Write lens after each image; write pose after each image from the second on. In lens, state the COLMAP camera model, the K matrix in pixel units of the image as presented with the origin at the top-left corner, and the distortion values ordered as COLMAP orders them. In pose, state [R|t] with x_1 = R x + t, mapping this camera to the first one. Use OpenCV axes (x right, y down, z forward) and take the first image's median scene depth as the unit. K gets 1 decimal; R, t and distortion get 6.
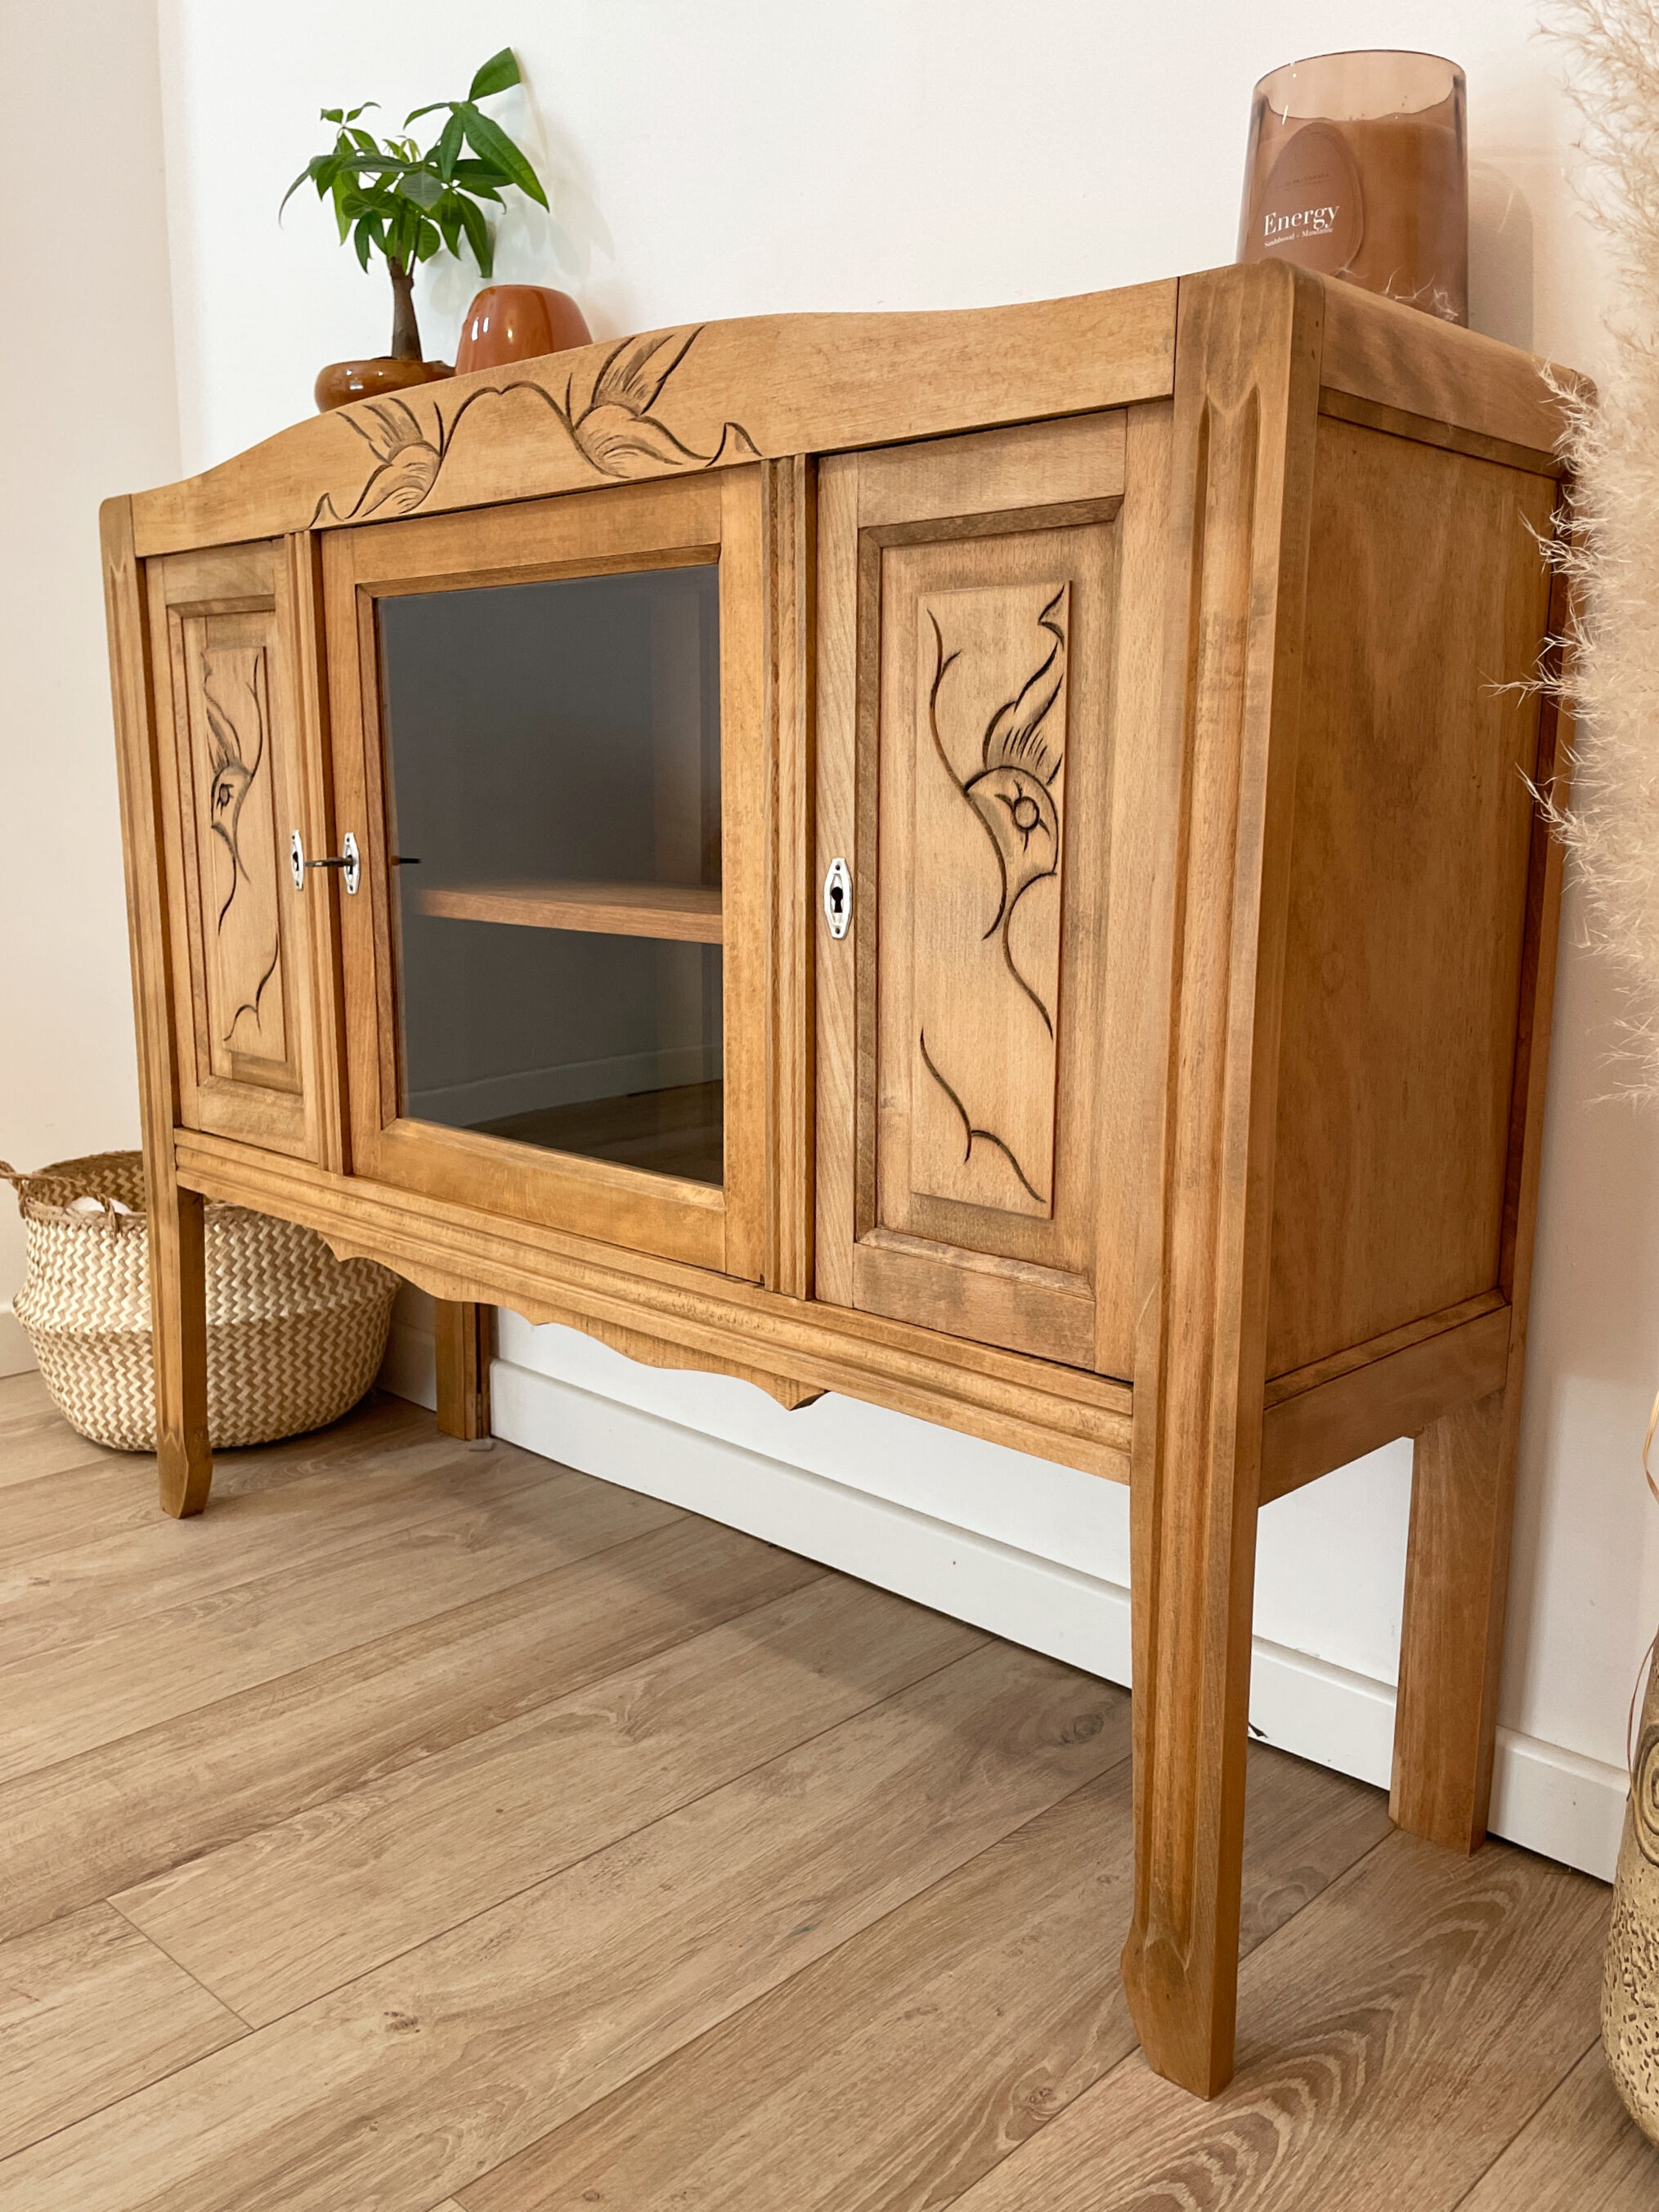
lens RADIAL K [[1865.5, 0, 828.7], [0, 1865.5, 1131.5], [0, 0, 1]] dist [0.104698, -0.176394]
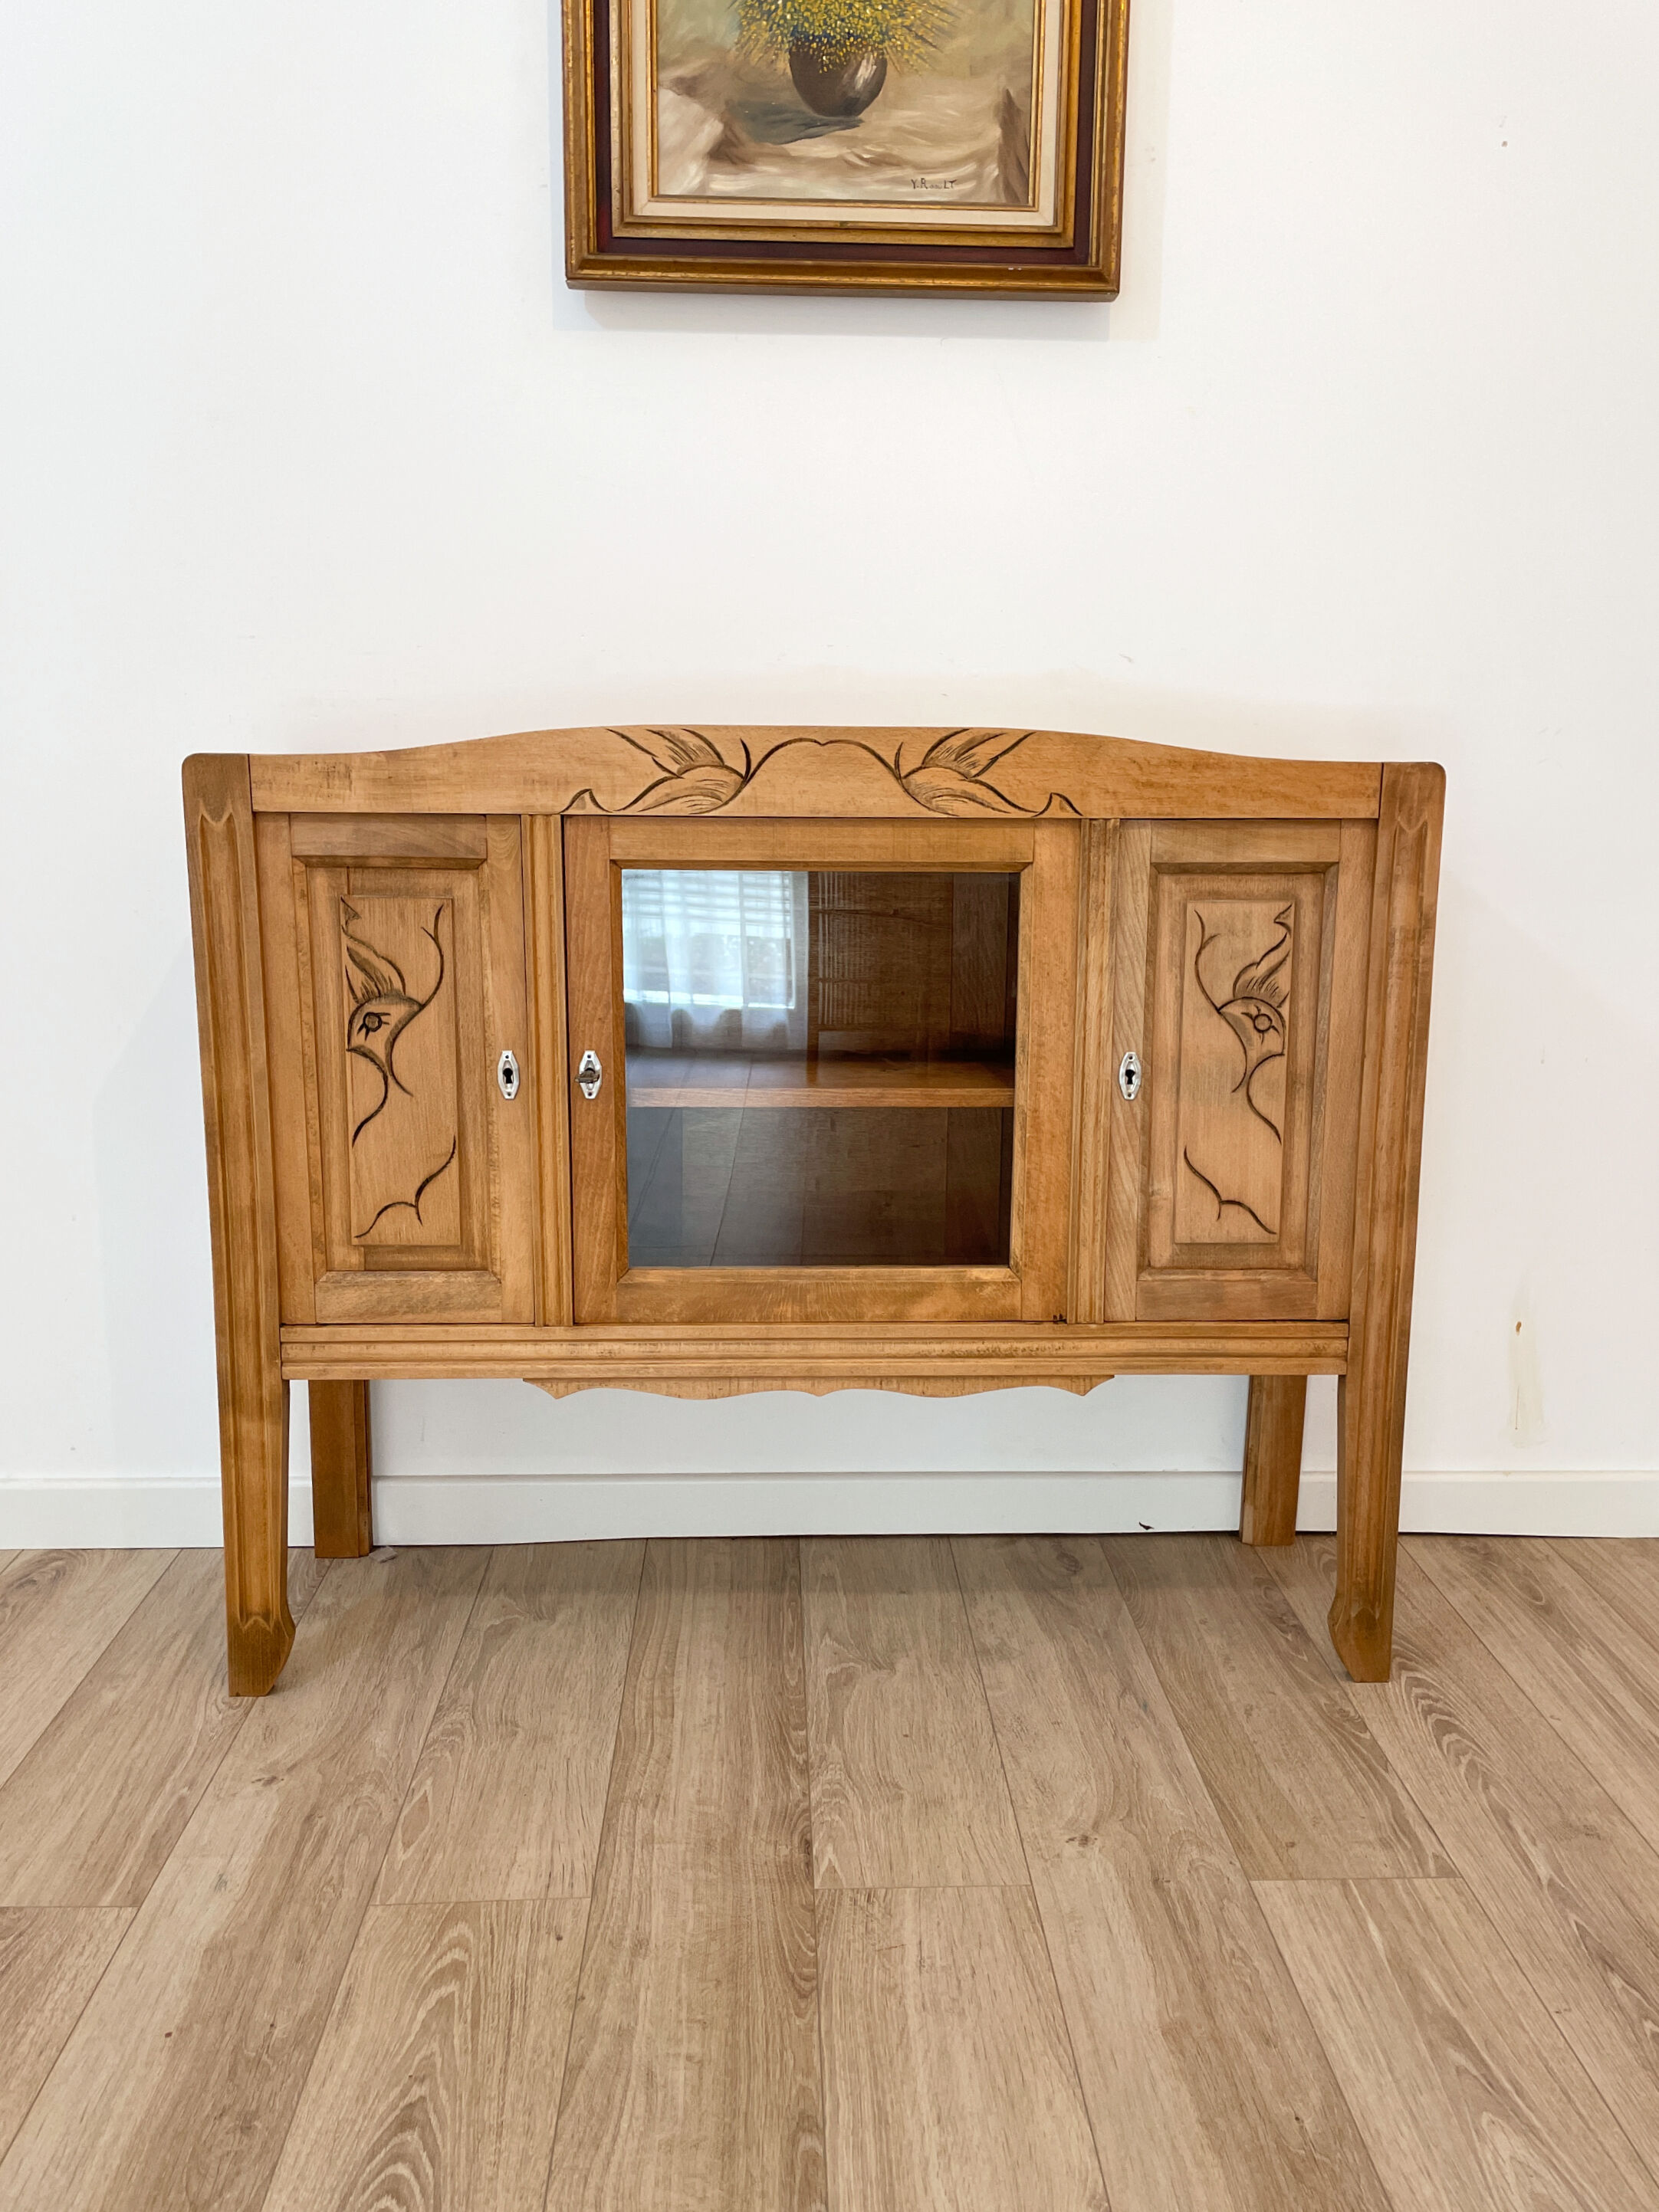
lens RADIAL K [[1748.8, 0, 844.8], [0, 1748.8, 1086.5], [0, 0, 1]] dist [0.088543, -0.122601]
pose [[0.692986, -0.126390, 0.709786, -1.189635], [0.130682, 0.990226, 0.048739, -0.209819], [-0.709009, 0.058981, 0.702729, 0.084827]]
